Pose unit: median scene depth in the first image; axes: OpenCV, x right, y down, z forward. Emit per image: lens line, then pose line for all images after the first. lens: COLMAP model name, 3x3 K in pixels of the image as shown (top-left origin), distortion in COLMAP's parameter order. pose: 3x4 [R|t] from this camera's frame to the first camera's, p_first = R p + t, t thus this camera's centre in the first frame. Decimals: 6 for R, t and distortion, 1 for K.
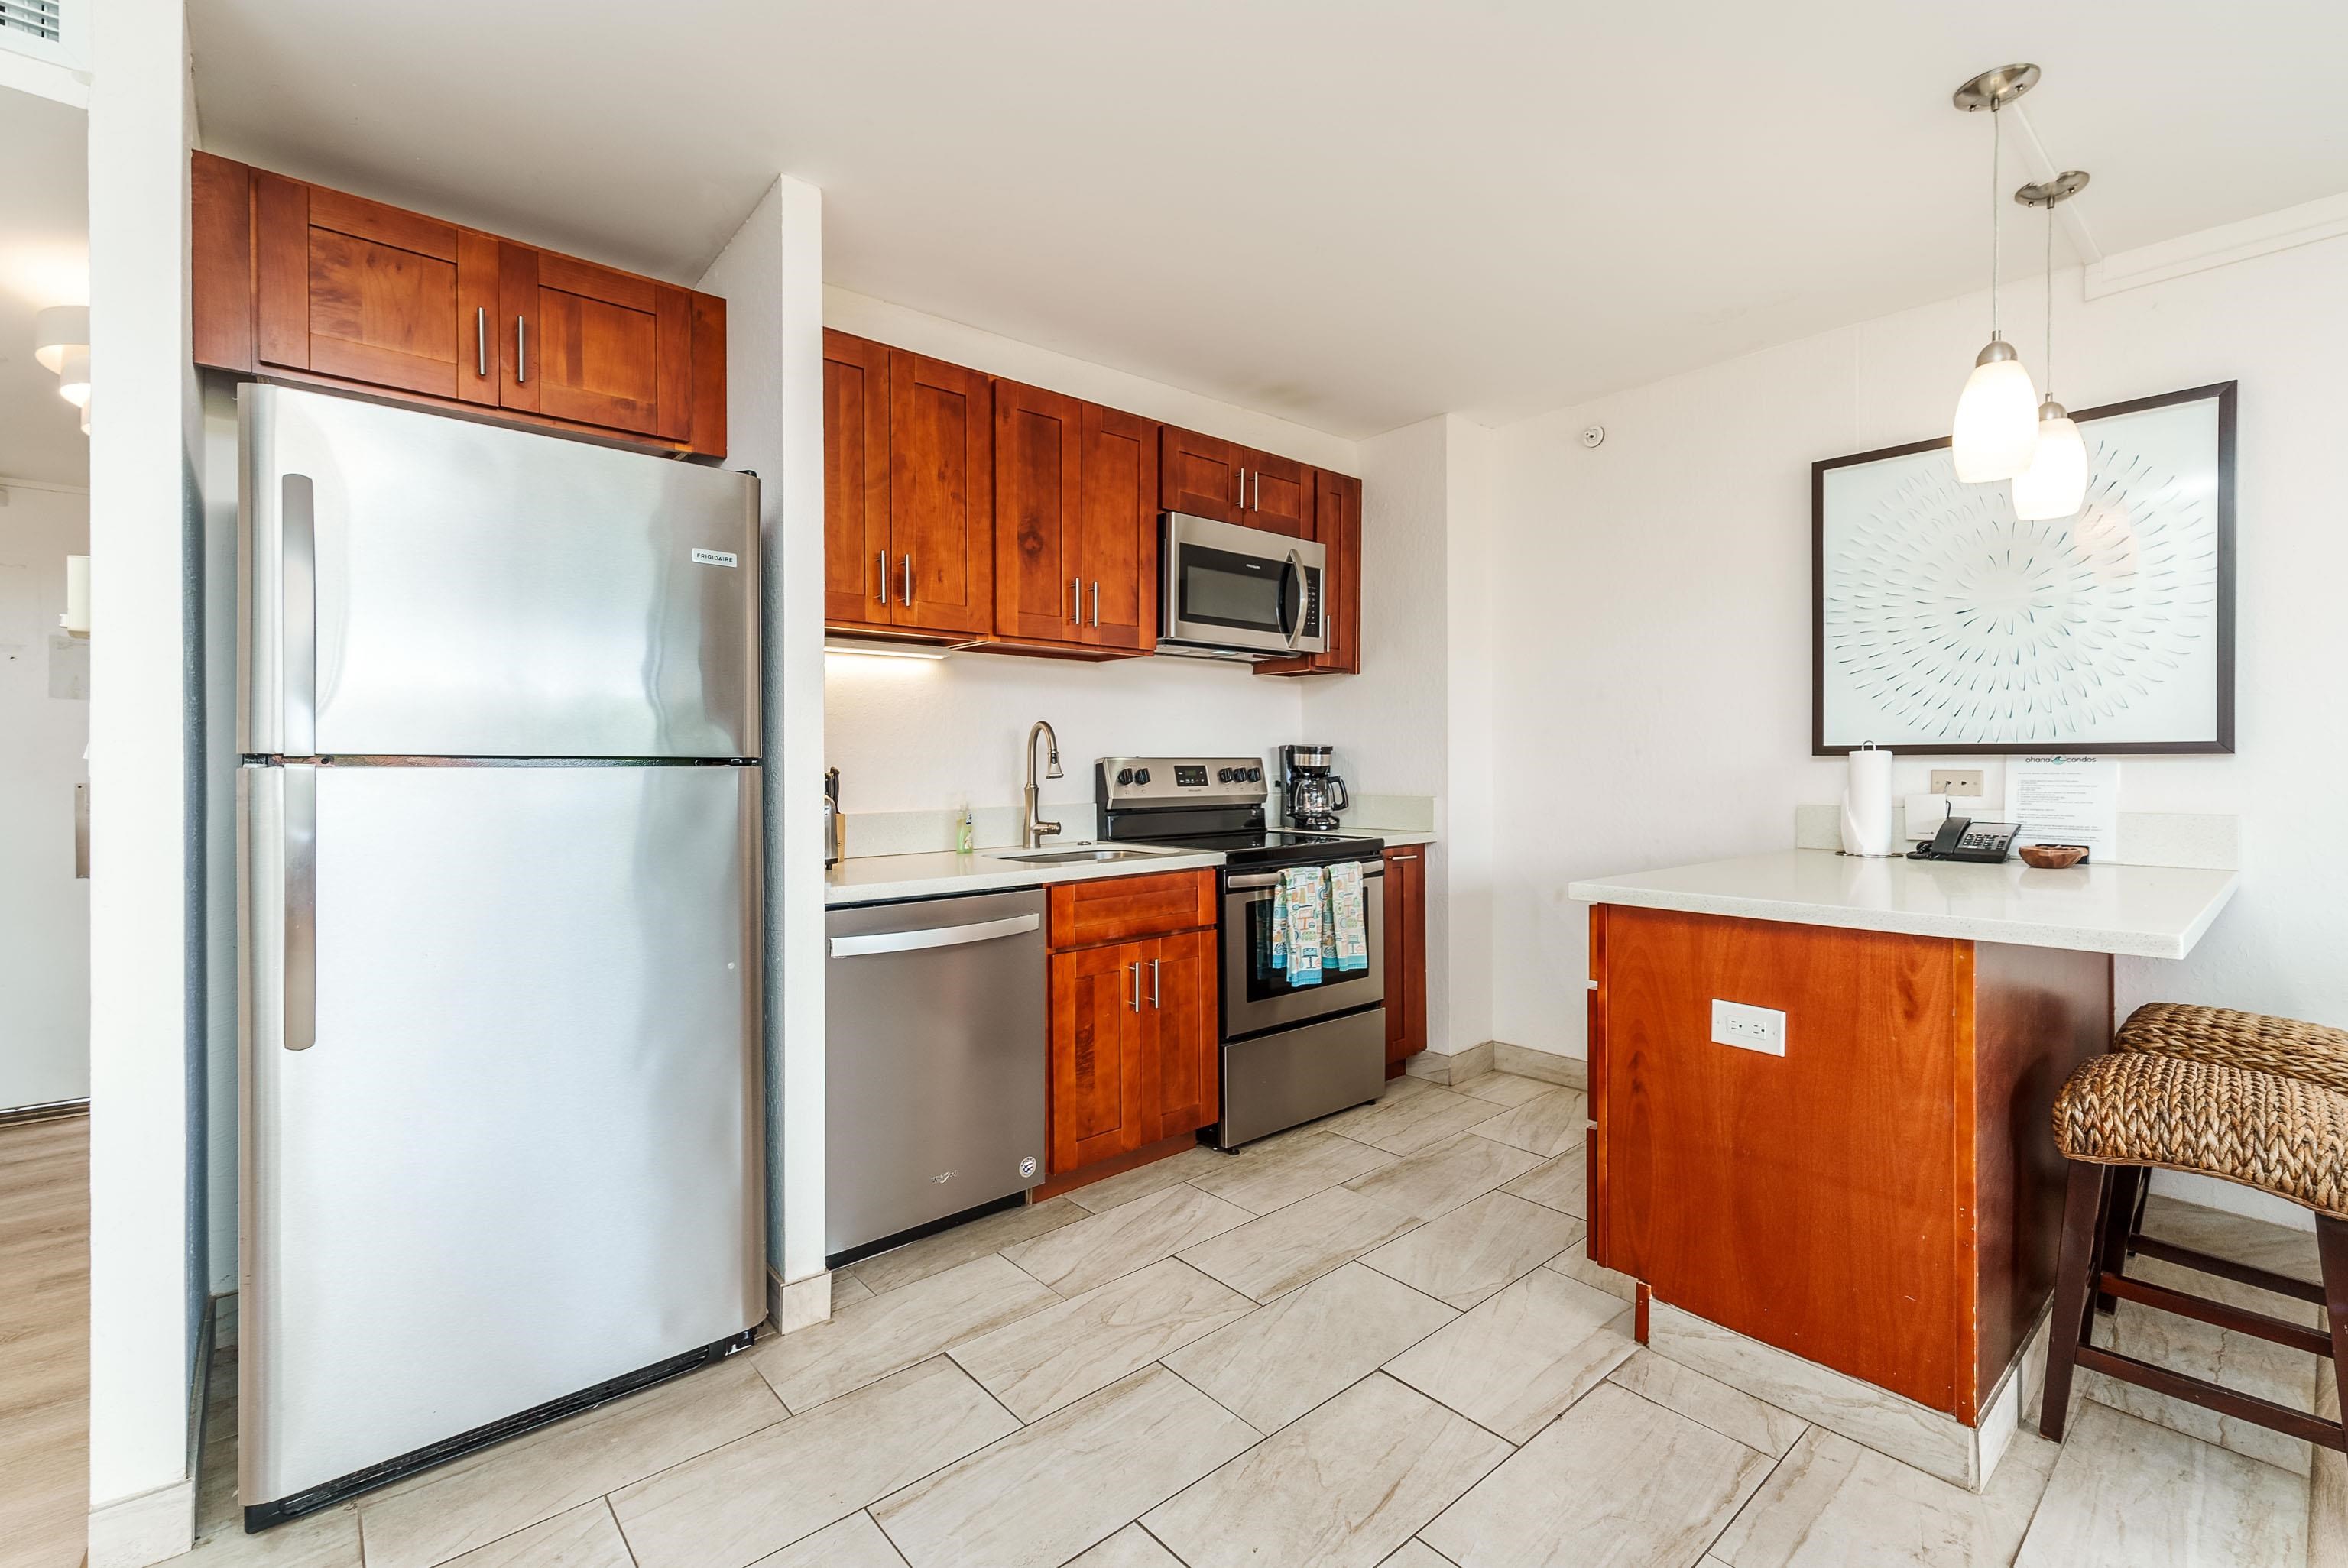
lens RADIAL K [[1016.7, 0, 1164.6], [0, 1016.7, 766.6], [0, 0, 1]] dist [0.003643, -0.000386]
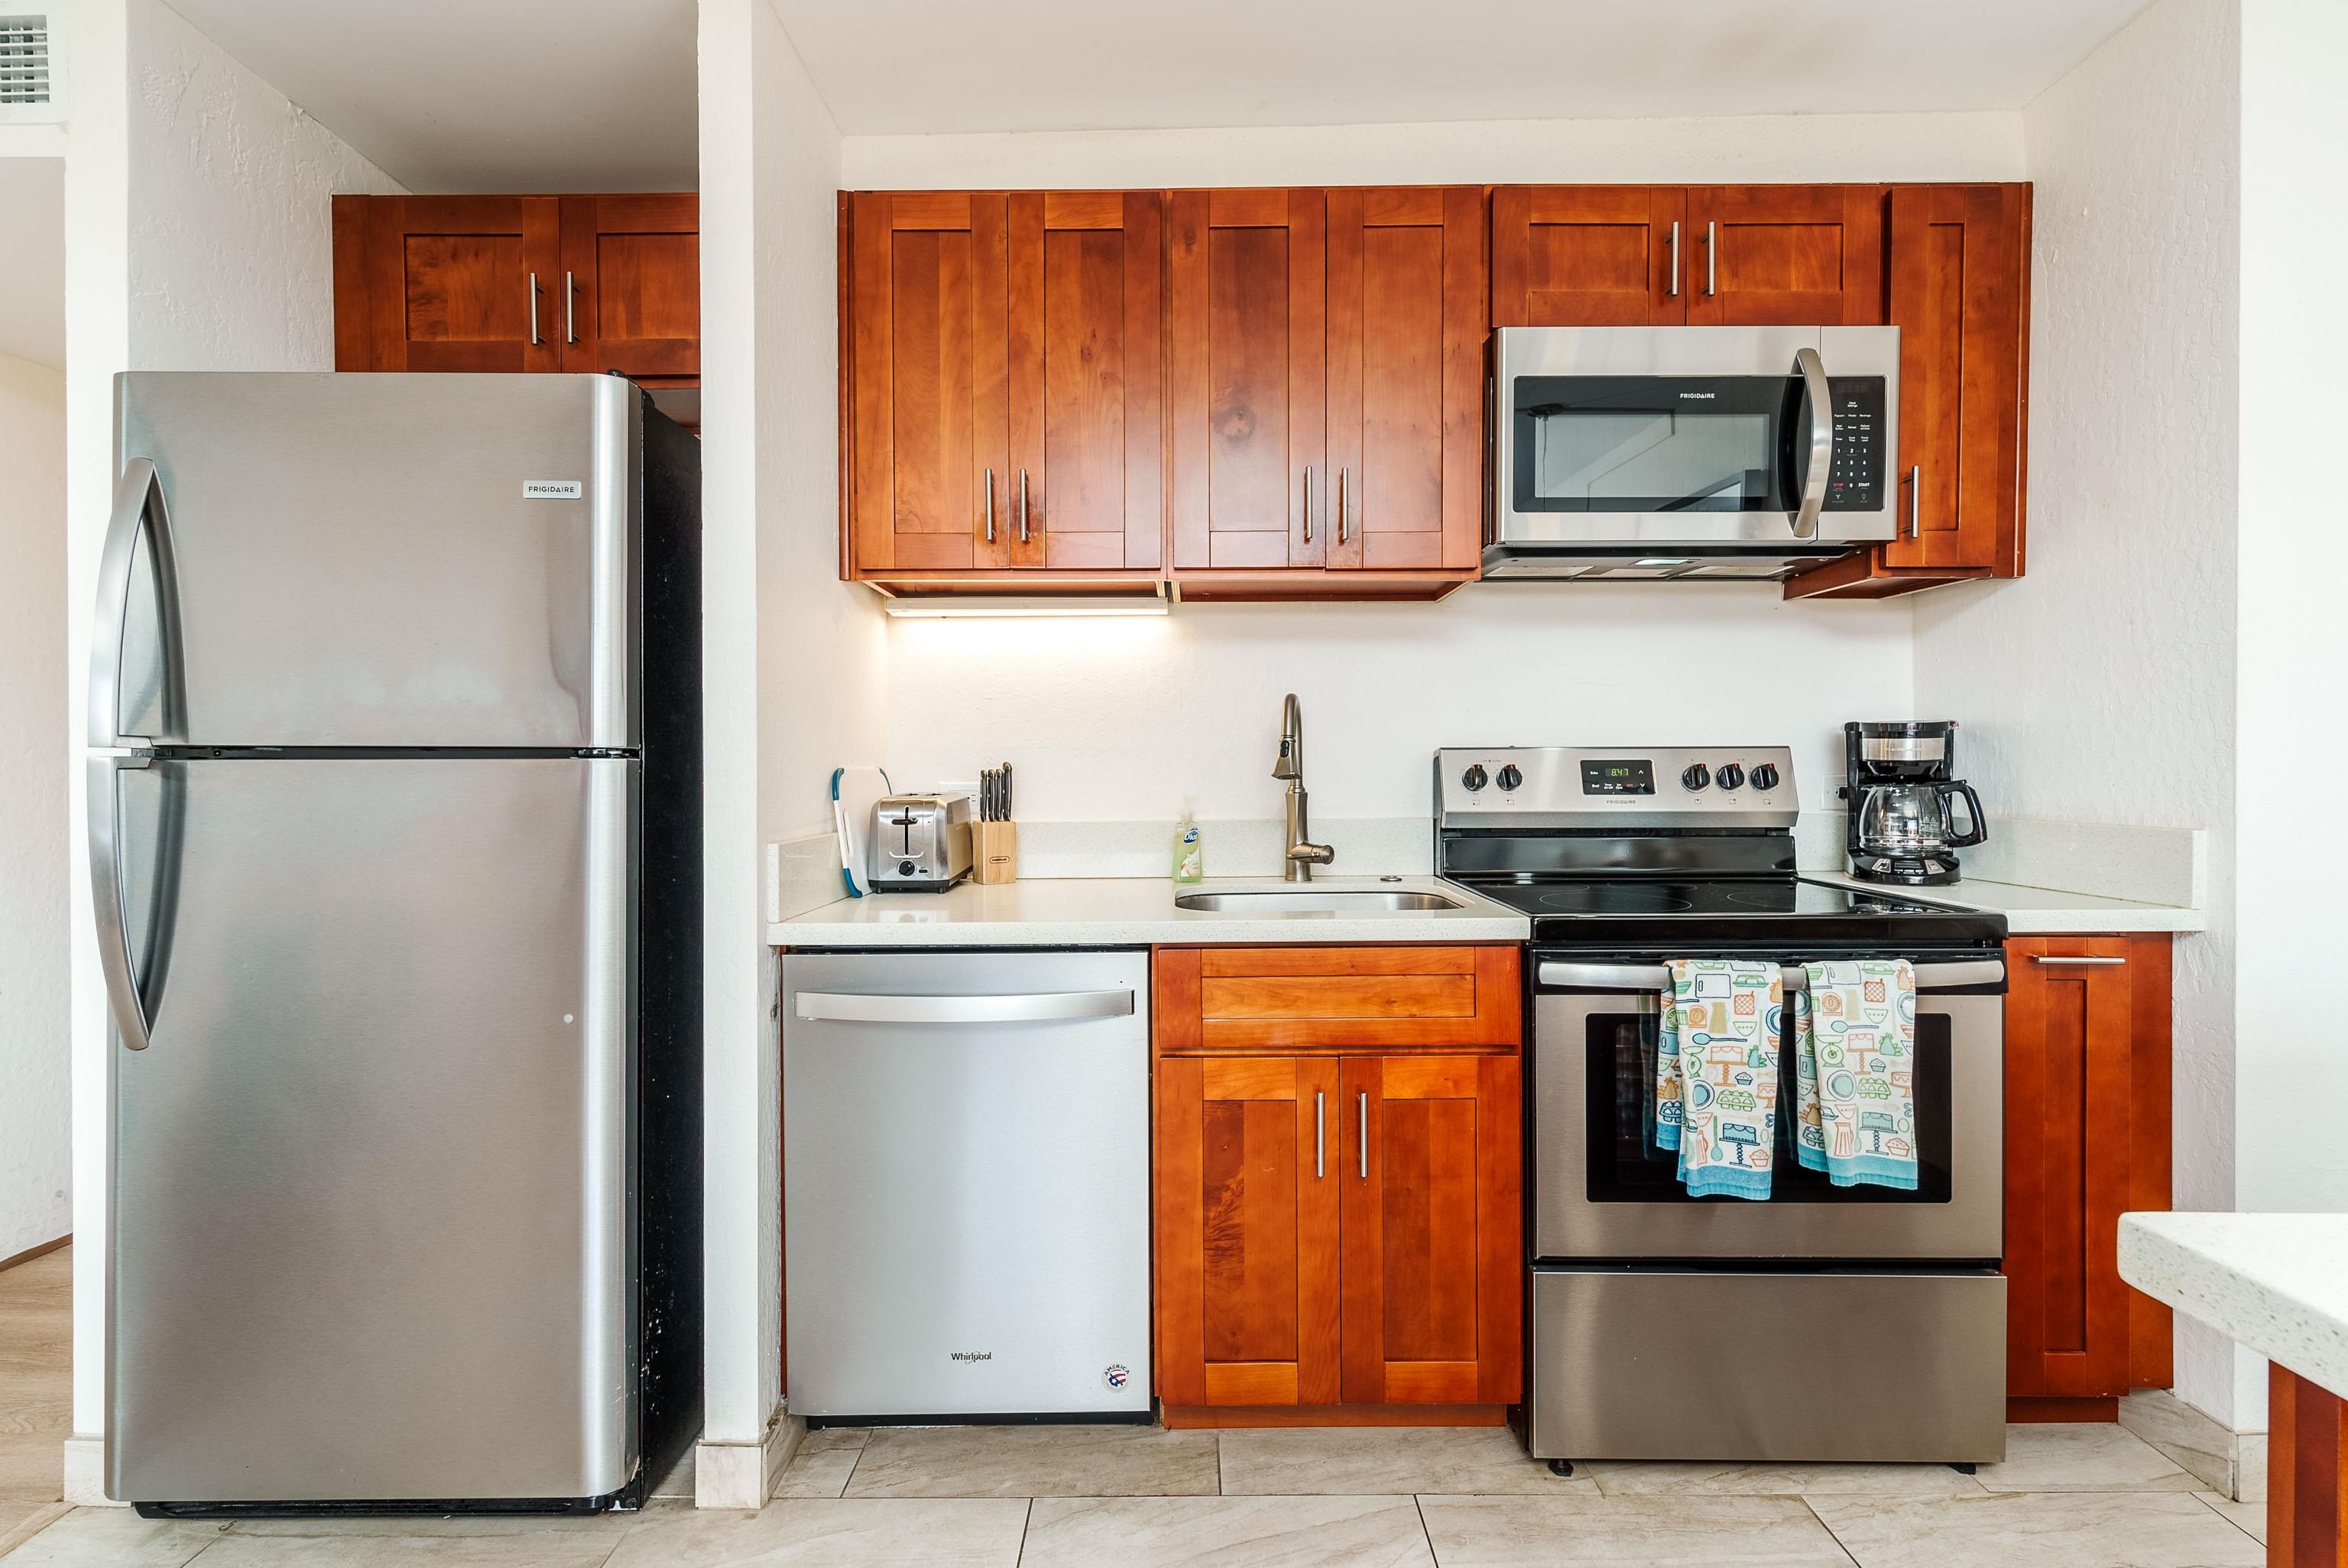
lens RADIAL K [[1016.7, 0, 1168.5], [0, 1016.7, 775.1], [0, 0, 1]] dist [0.003643, -0.000386]
pose [[0.754945, 0.006415, -0.655757, 0.300120], [-0.000891, 0.999961, 0.008756, 0.003502], [0.655788, -0.006026, 0.754921, 0.512487]]
